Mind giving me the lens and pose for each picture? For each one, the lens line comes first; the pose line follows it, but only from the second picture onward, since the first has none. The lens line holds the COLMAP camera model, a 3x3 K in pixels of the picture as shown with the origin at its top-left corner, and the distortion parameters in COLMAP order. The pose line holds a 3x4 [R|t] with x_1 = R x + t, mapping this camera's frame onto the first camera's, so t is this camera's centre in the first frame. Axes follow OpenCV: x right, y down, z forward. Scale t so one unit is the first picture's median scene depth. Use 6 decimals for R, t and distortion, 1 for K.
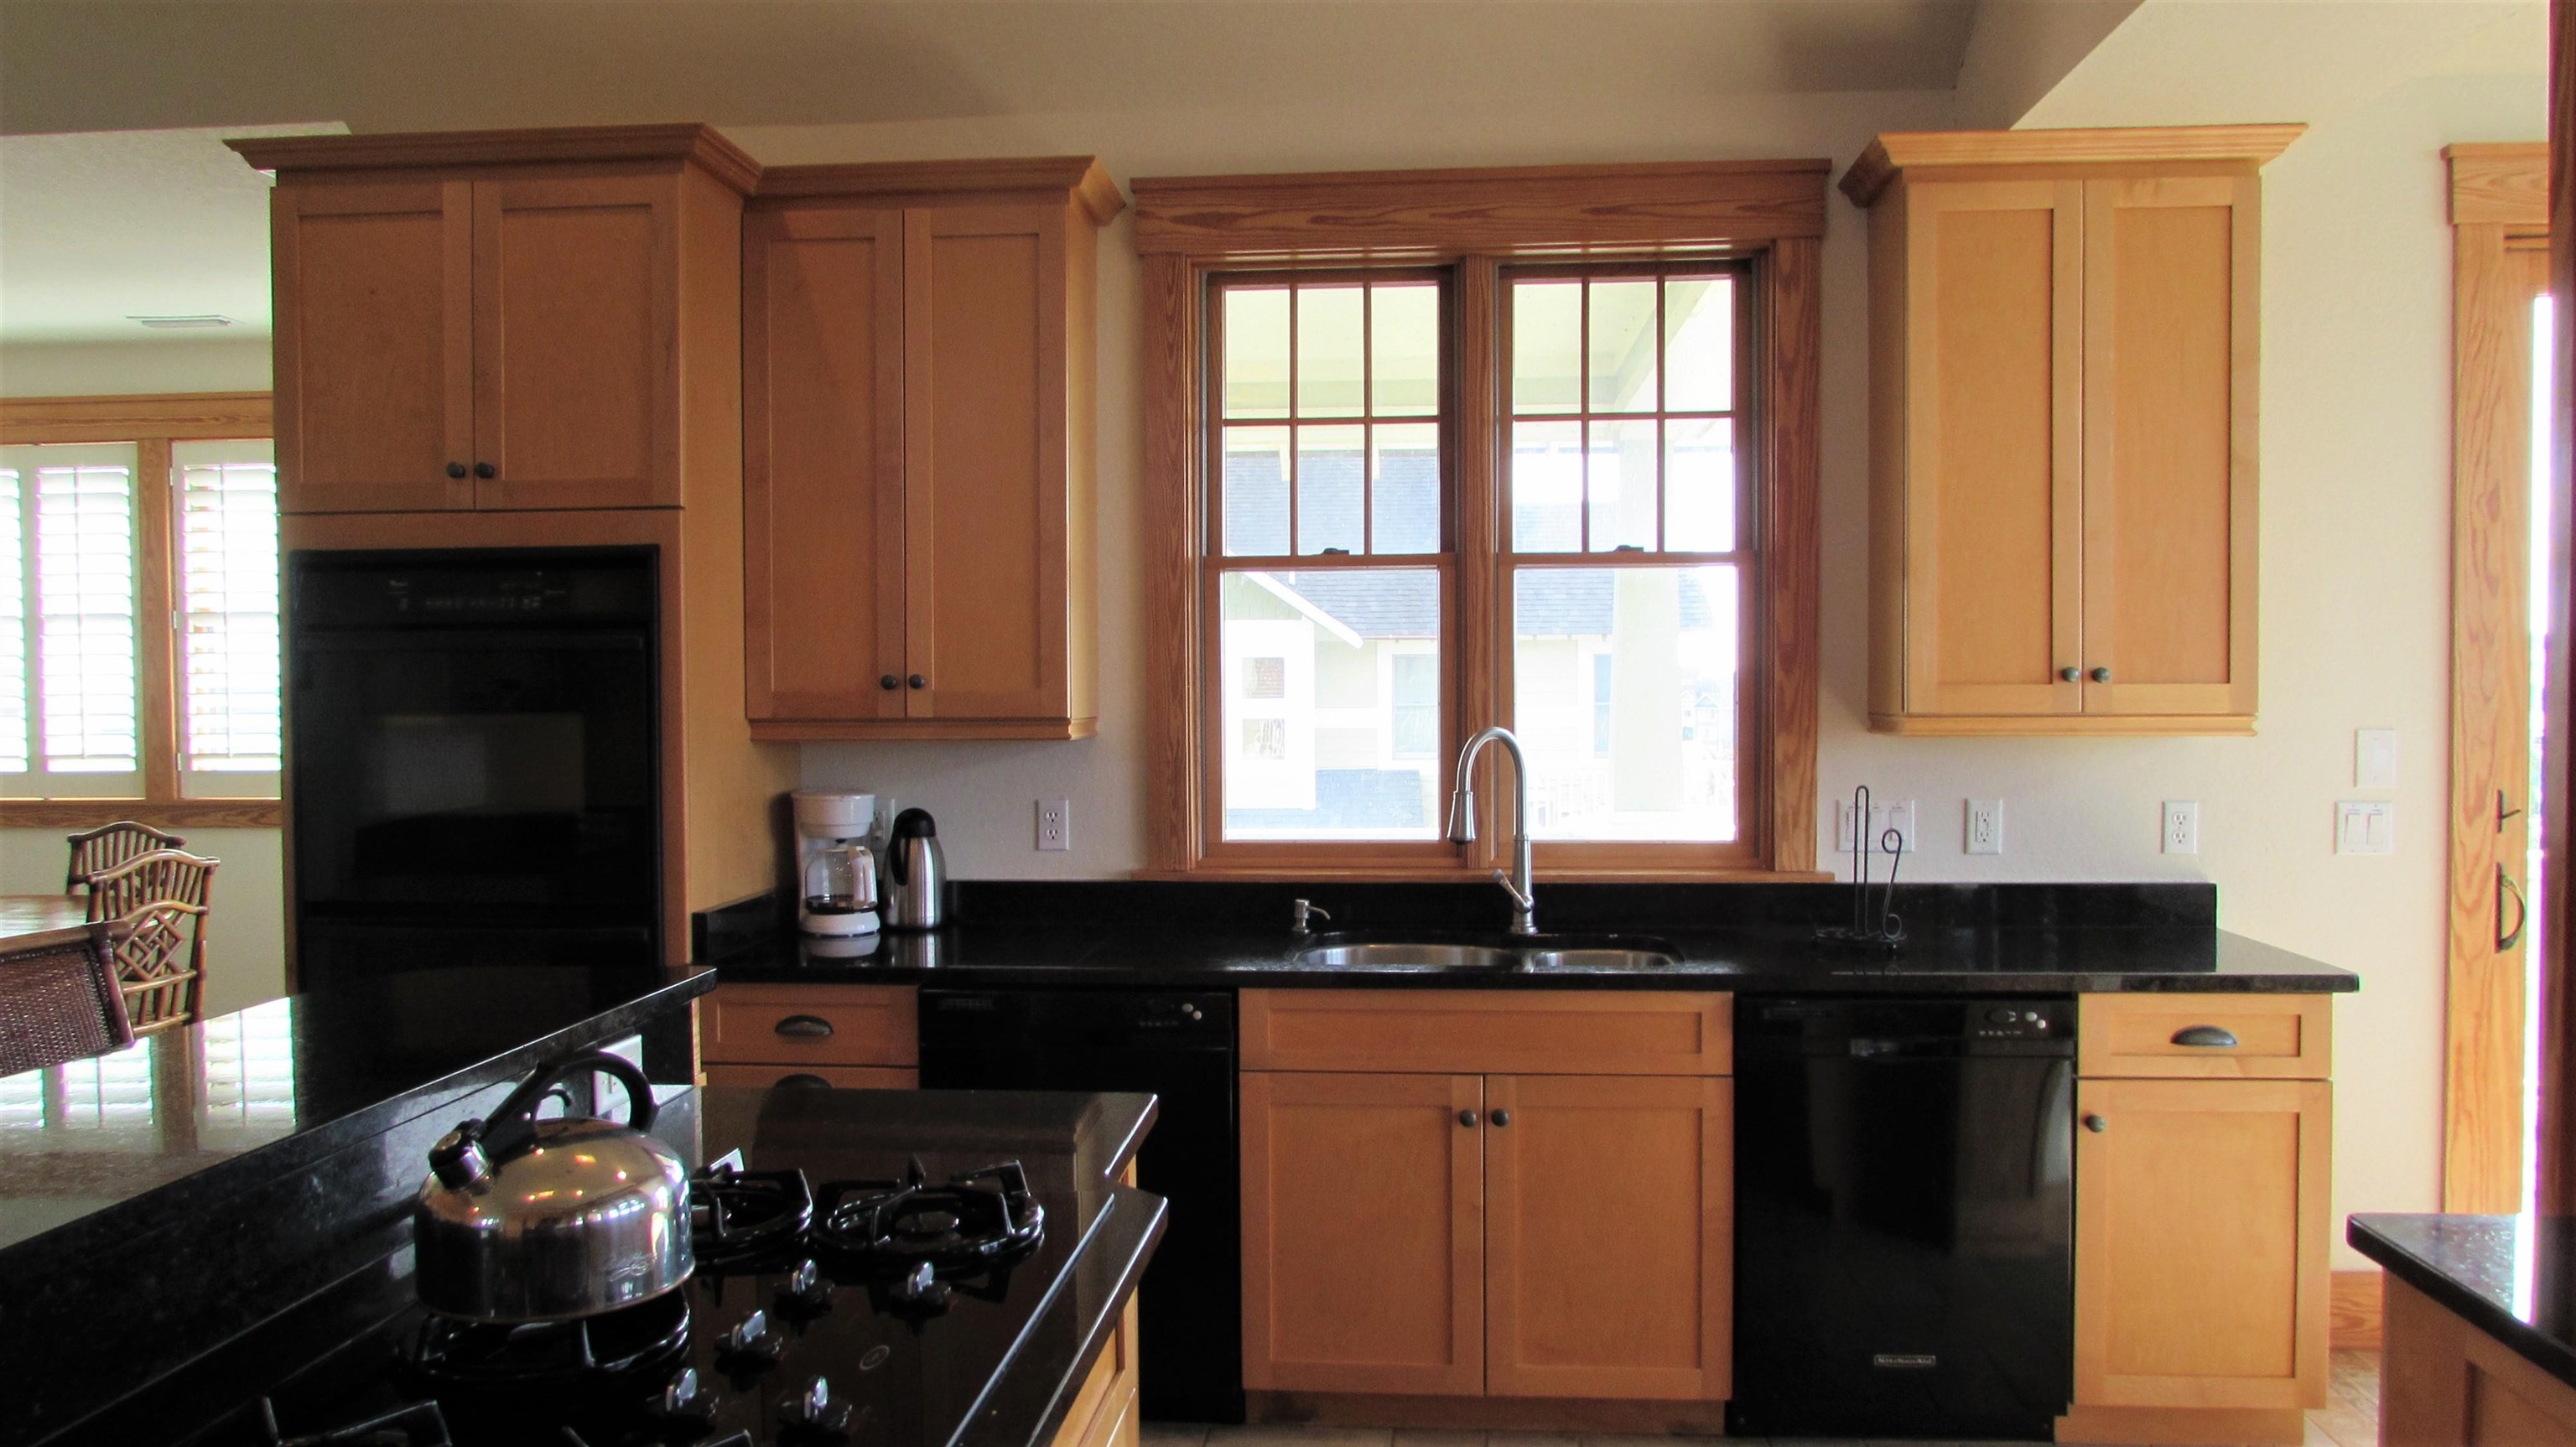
lens RADIAL K [[1828.4, 0, 1294.4], [0, 1828.4, 722.0], [0, 0, 1]] dist [-0.028119, 0.013119]
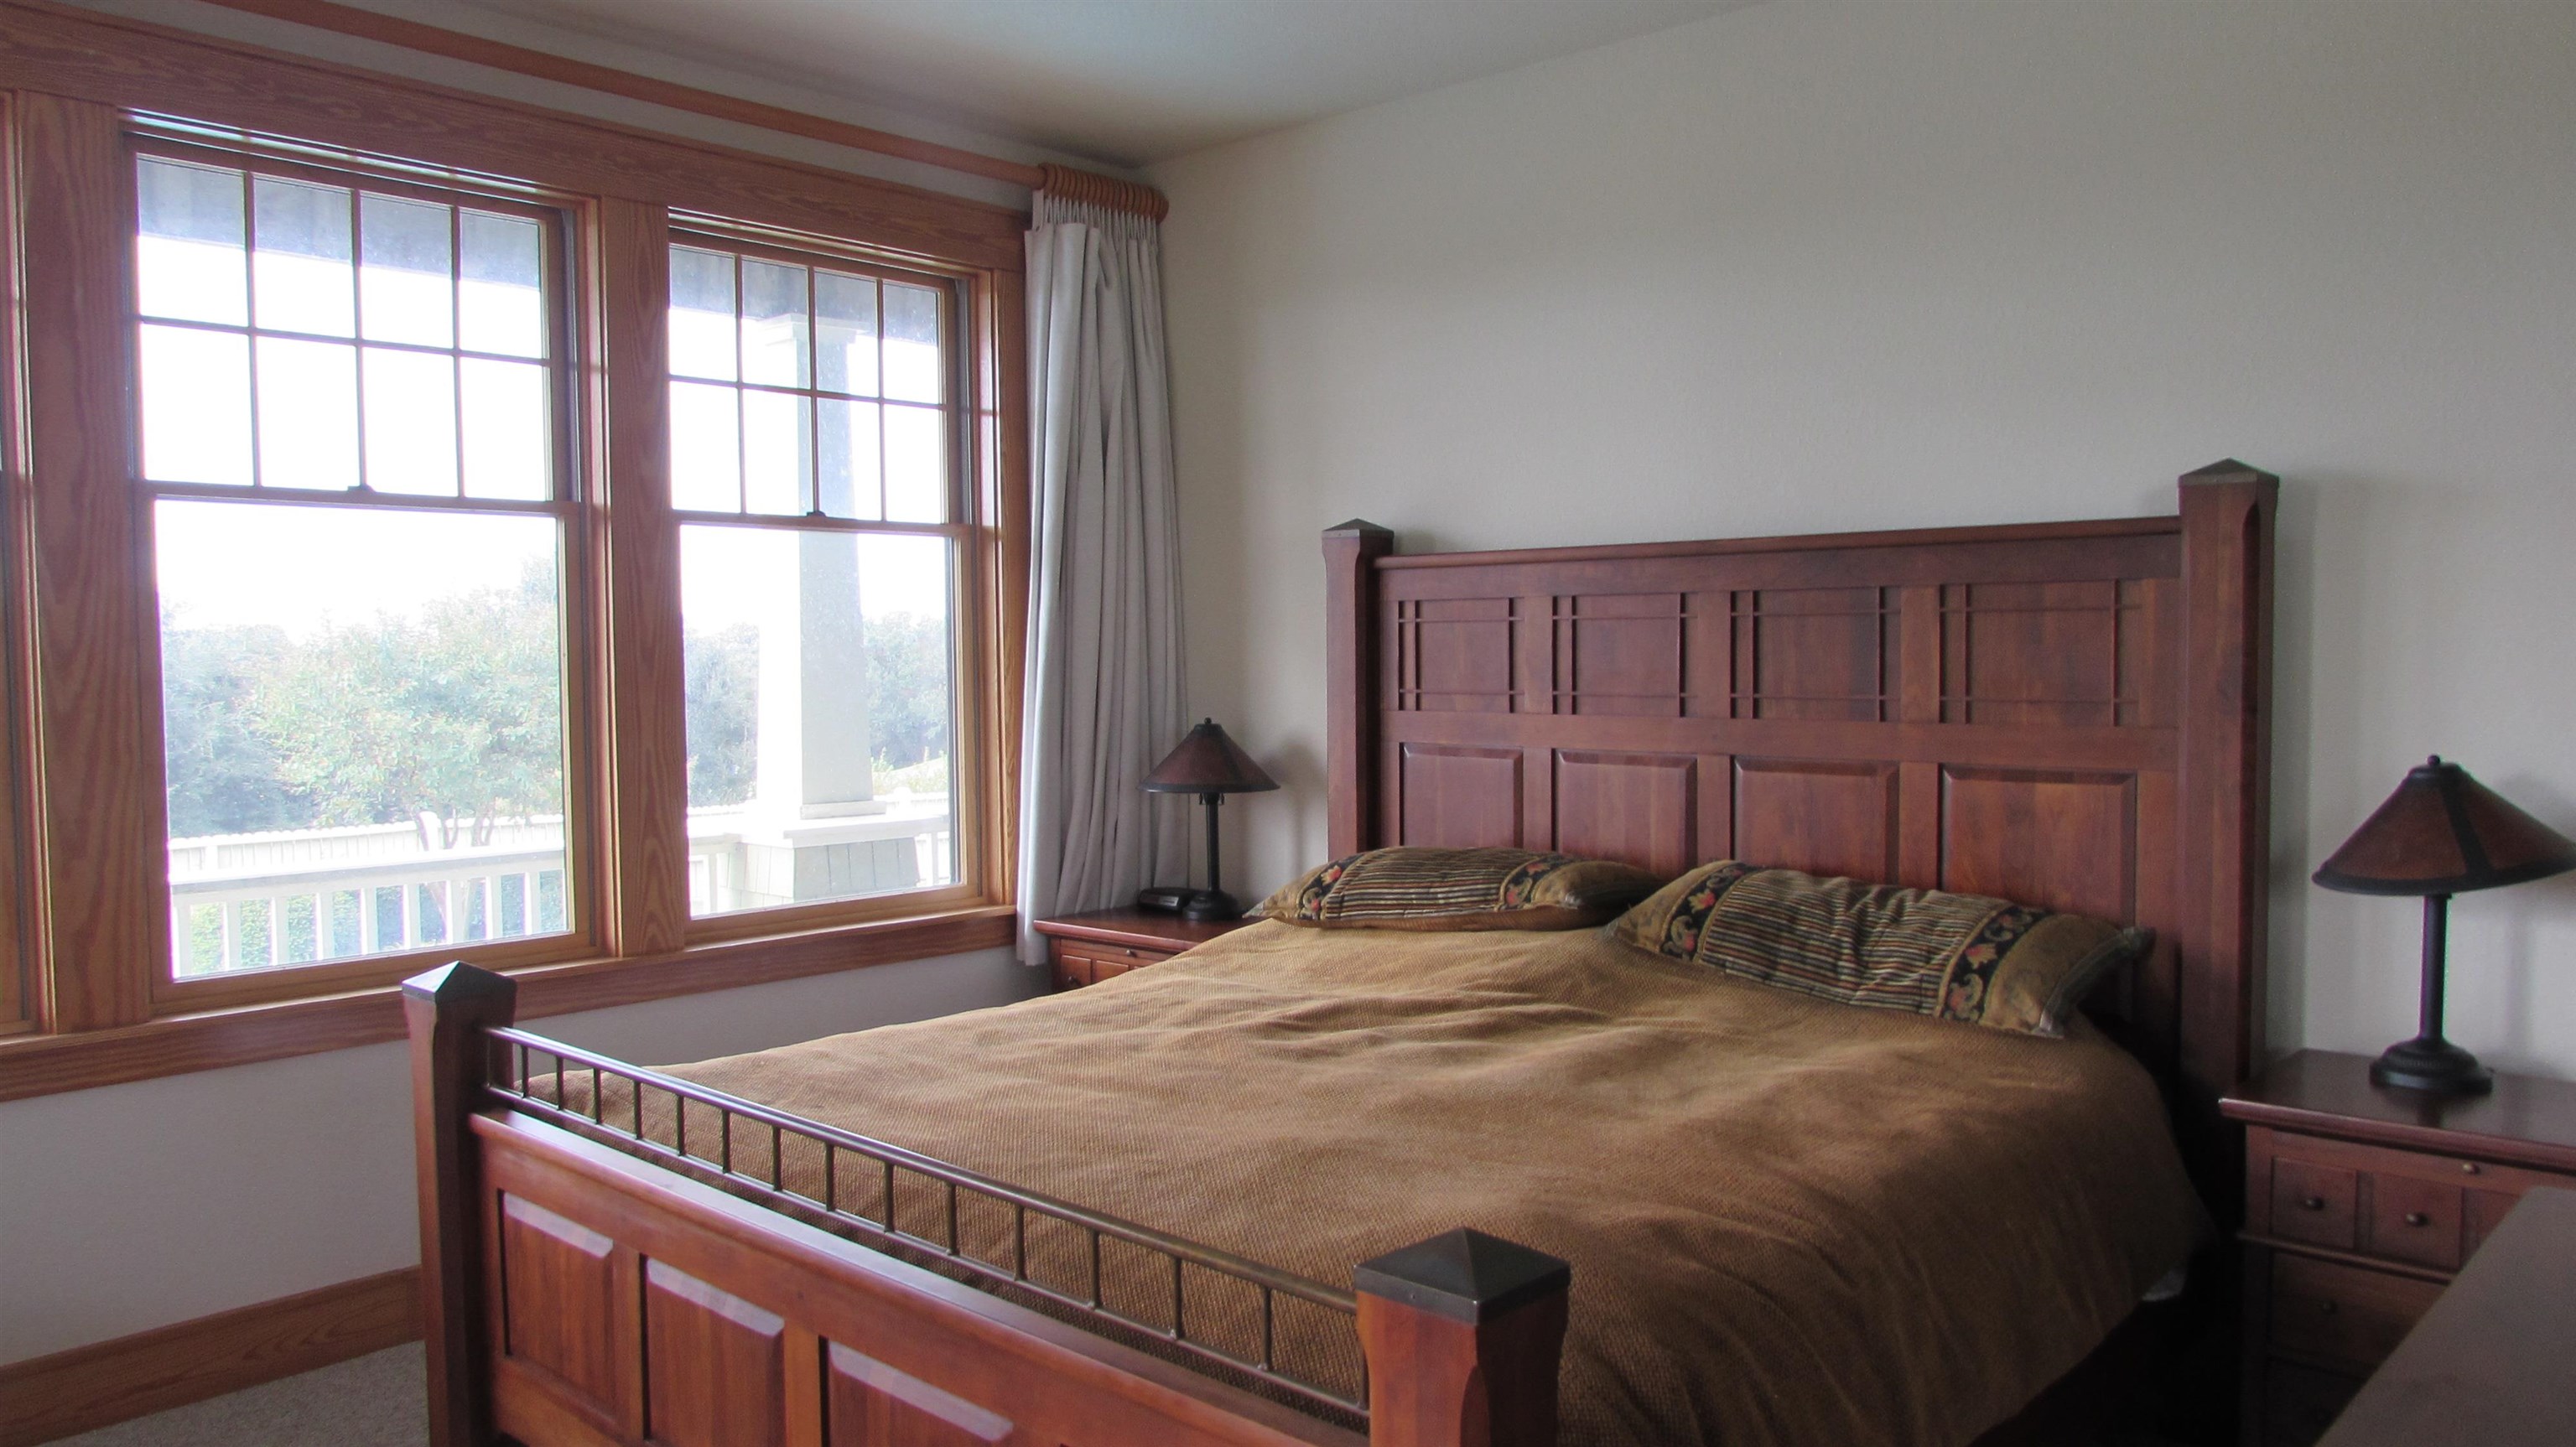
lens RADIAL K [[1828.4, 0, 1302.0], [0, 1828.4, 731.2], [0, 0, 1]] dist [-0.028119, 0.013119]
pose [[0.622447, -0.034483, 0.781902, -0.532635], [0.005309, 0.999192, 0.039840, -0.006396], [-0.782644, -0.020647, 0.622127, 0.087281]]
